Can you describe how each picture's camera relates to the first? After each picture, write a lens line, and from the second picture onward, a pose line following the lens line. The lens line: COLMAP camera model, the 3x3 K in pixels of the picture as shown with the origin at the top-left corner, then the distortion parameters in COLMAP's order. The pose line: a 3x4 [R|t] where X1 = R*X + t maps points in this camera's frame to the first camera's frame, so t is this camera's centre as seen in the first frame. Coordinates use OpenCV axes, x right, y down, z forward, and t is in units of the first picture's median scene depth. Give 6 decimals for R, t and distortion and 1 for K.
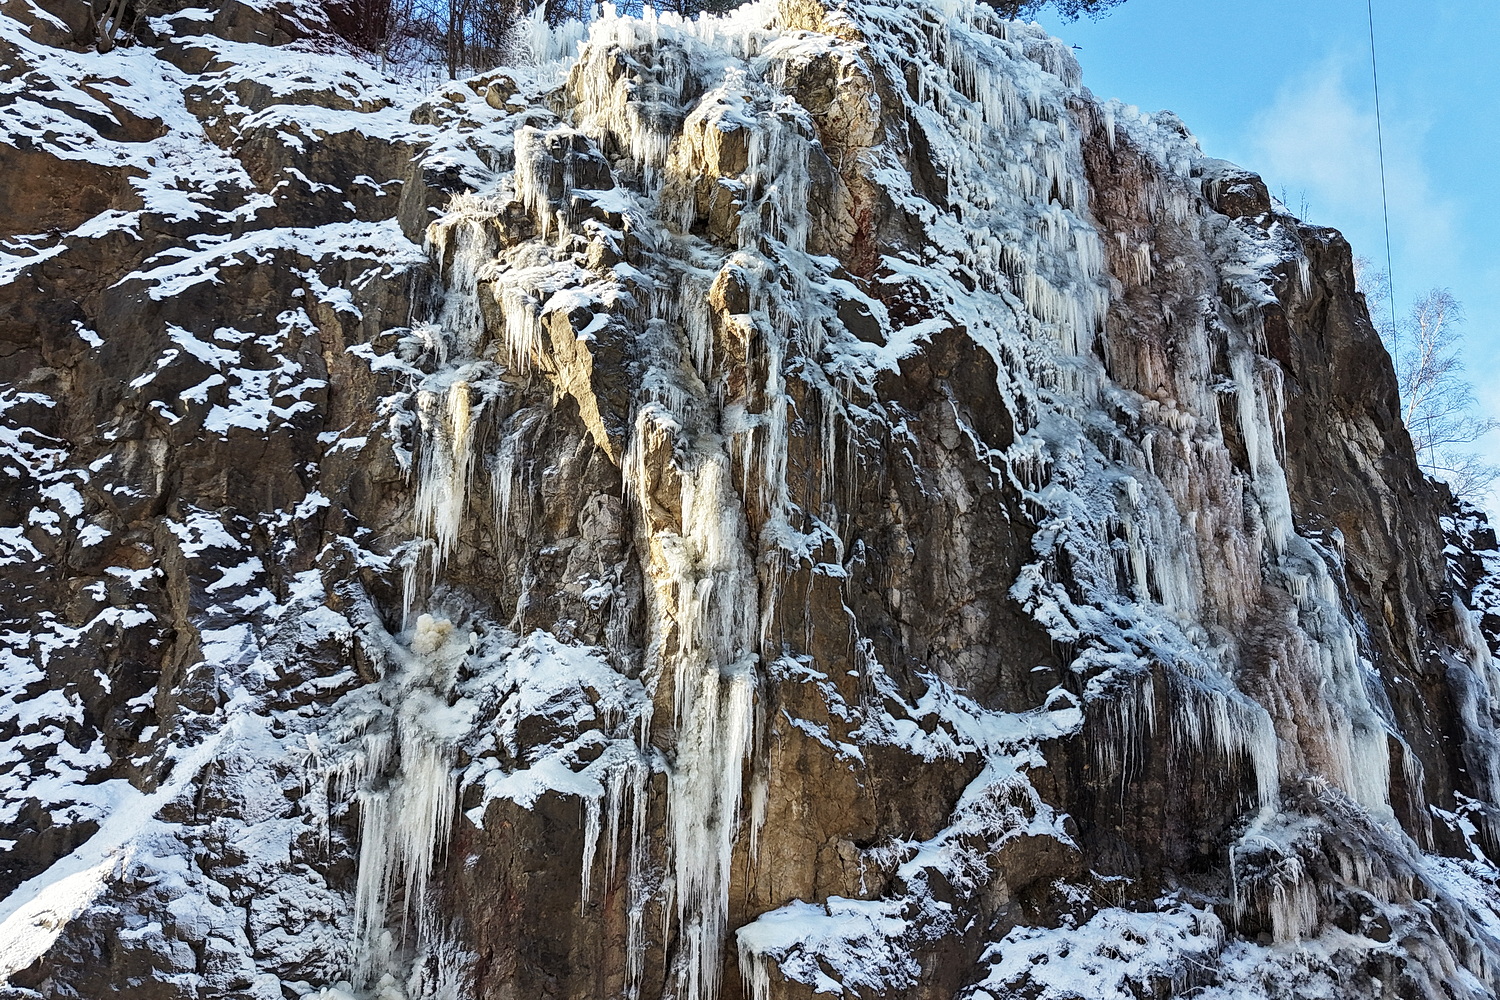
lens RADIAL K [[1204.6, 0, 794.7], [0, 1204.6, 440.7], [0, 0, 1]] dist [0.071650, -0.091234]
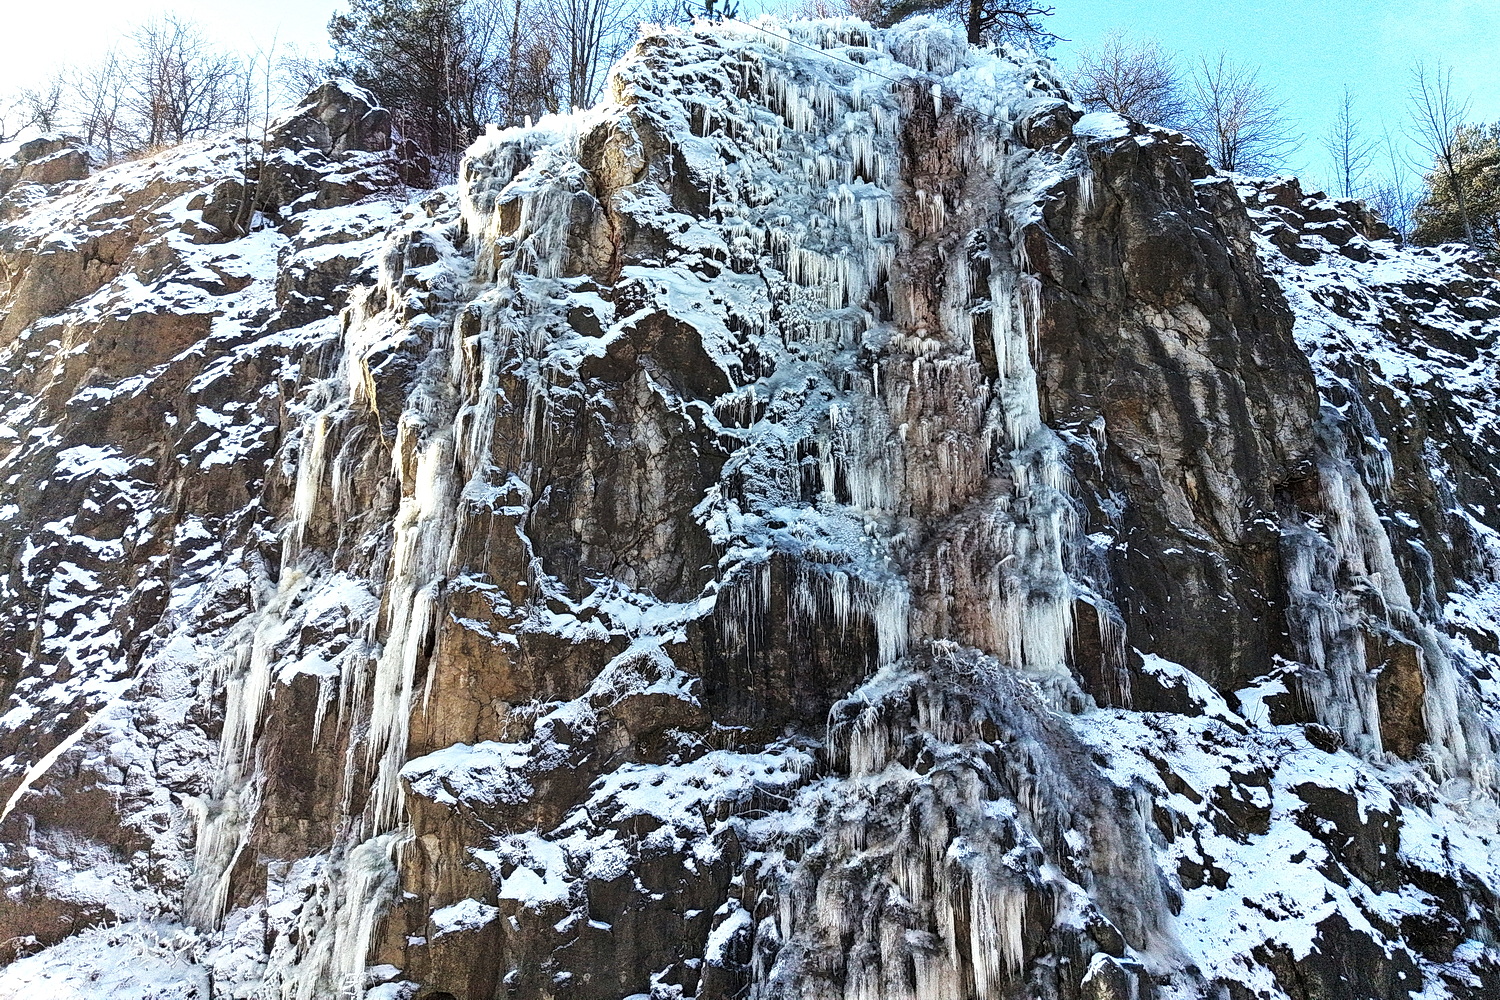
lens RADIAL K [[1056.0, 0, 763.6], [0, 1056.0, 406.3], [0, 0, 1]] dist [0.070483, -0.076762]
pose [[0.891746, -0.152879, -0.425930, 0.756406], [0.147146, 0.988018, -0.046559, 0.081410], [0.427945, -0.021155, 0.903557, 0.024061]]
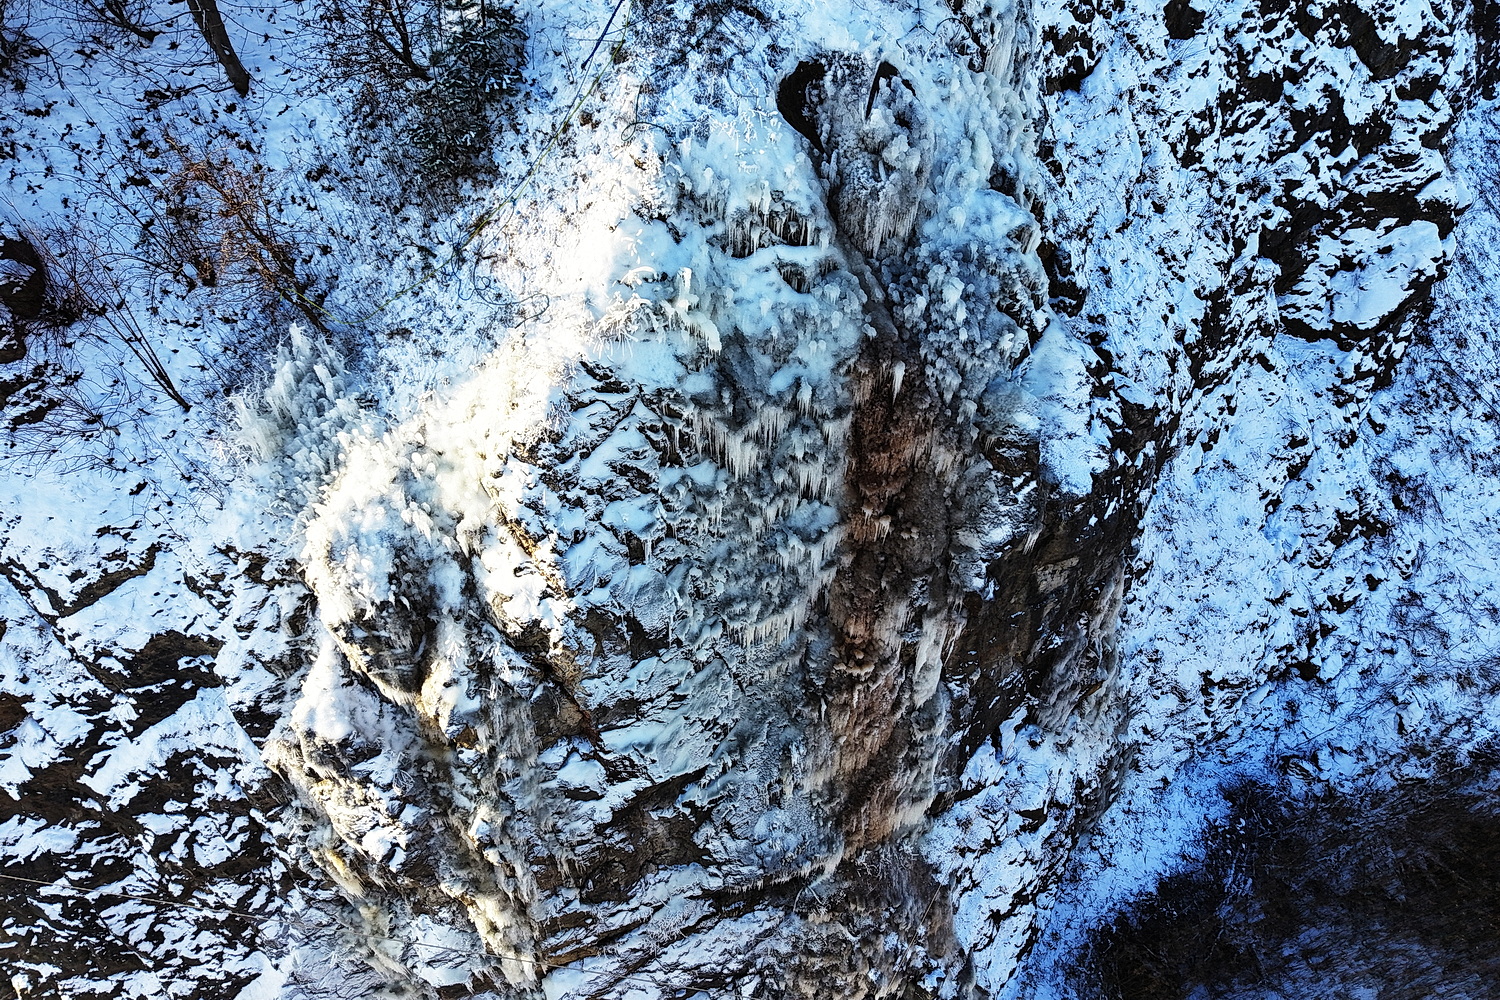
lens RADIAL K [[1016.2, 0, 748.8], [0, 1016.2, 456.8], [0, 0, 1]] dist [0.044787, -0.045519]
pose [[0.994458, 0.086790, -0.059333, 0.301819], [0.022285, 0.377520, 0.925733, -1.436764], [0.102744, -0.921925, 0.373494, 0.987774]]
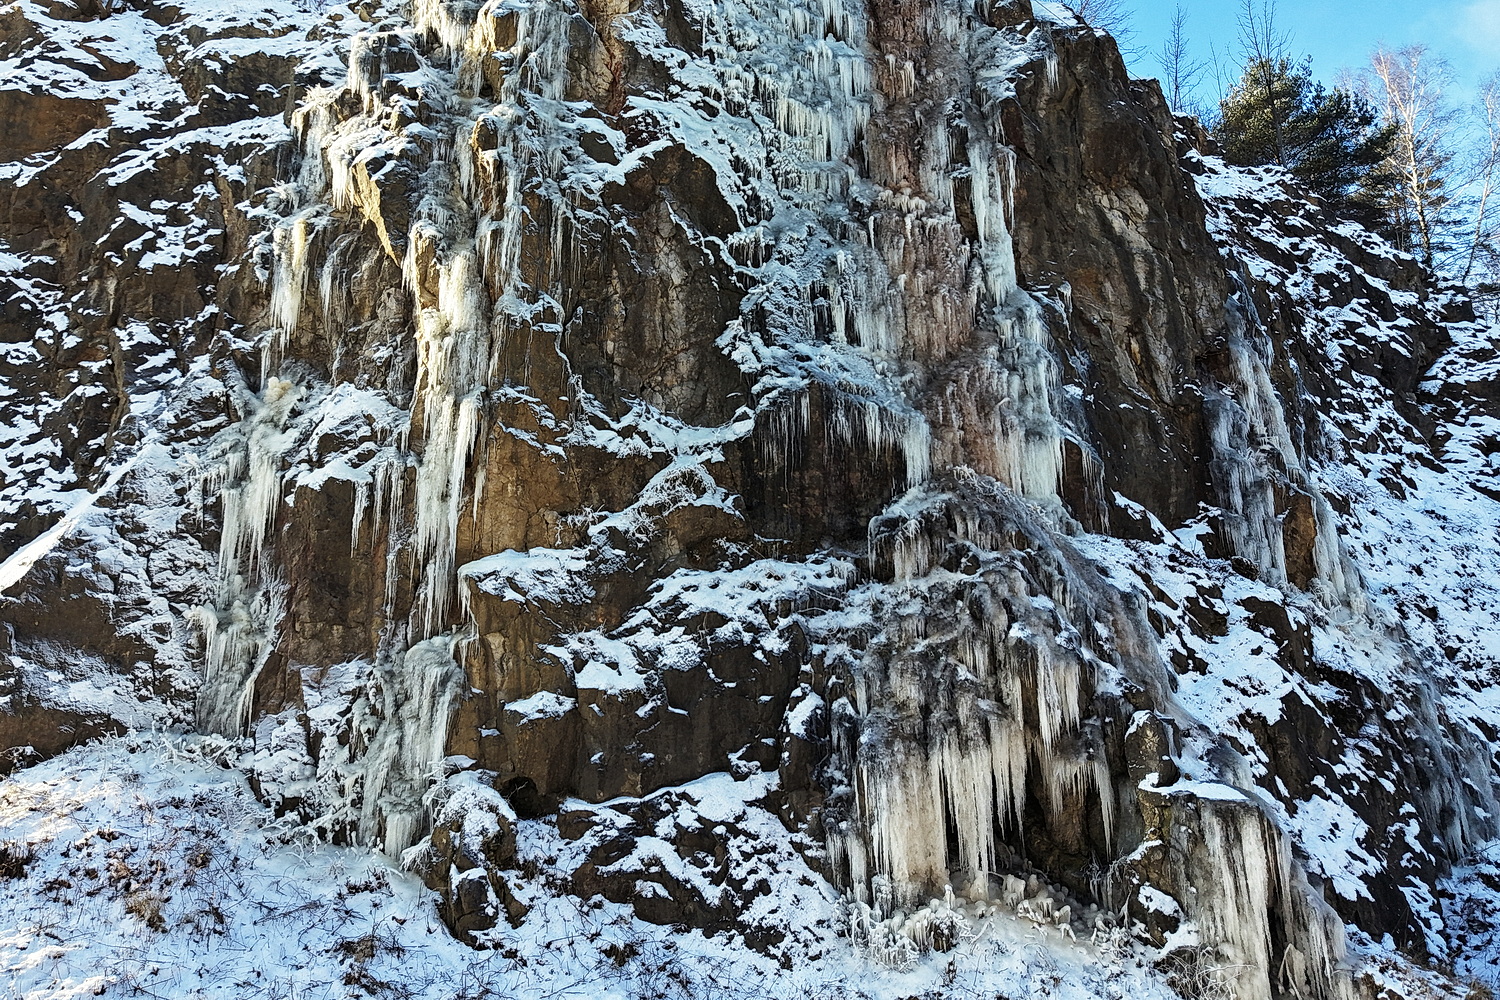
lens RADIAL K [[1223.1, 0, 714.0], [0, 1223.1, 330.6], [0, 0, 1]] dist [0.103956, -0.172831]
pose [[0.974961, -0.083486, -0.206107, 0.461222], [0.084960, 0.996383, -0.001704, 0.118912], [0.205504, -0.015849, 0.978528, -0.303084]]
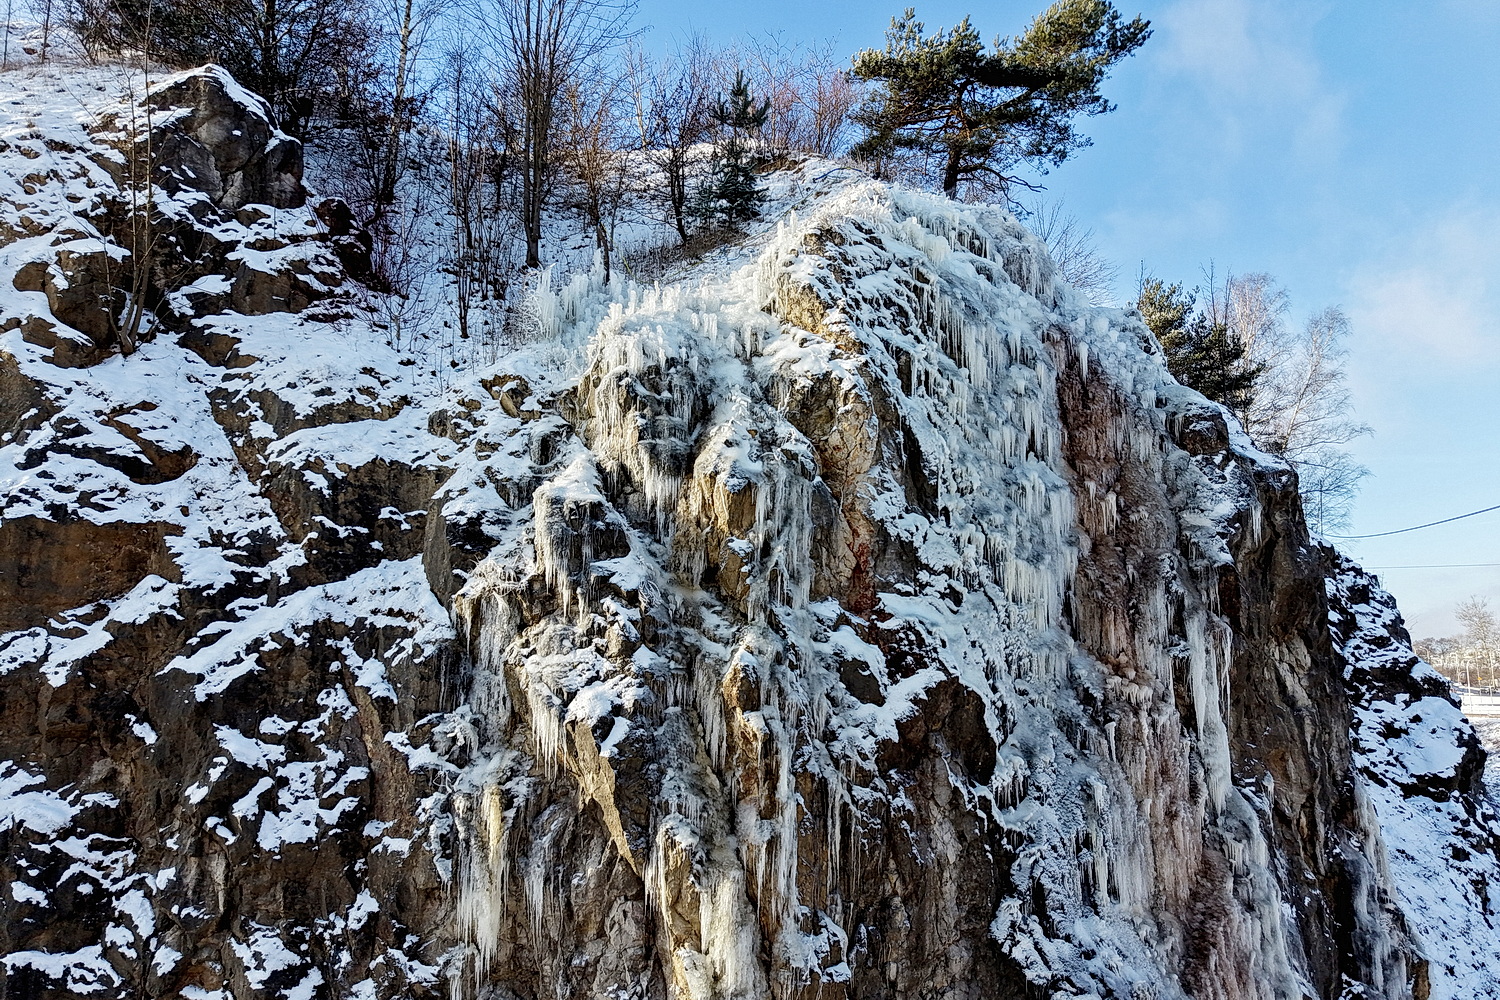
lens RADIAL K [[1002.9, 0, 754.0], [0, 1002.9, 523.7], [0, 0, 1]] dist [0.050159, -0.054674]
pose [[0.999969, 0.006713, 0.004024, -0.047487], [-0.007361, 0.981394, 0.191864, -0.429838], [-0.002661, -0.191888, 0.981413, 0.160462]]
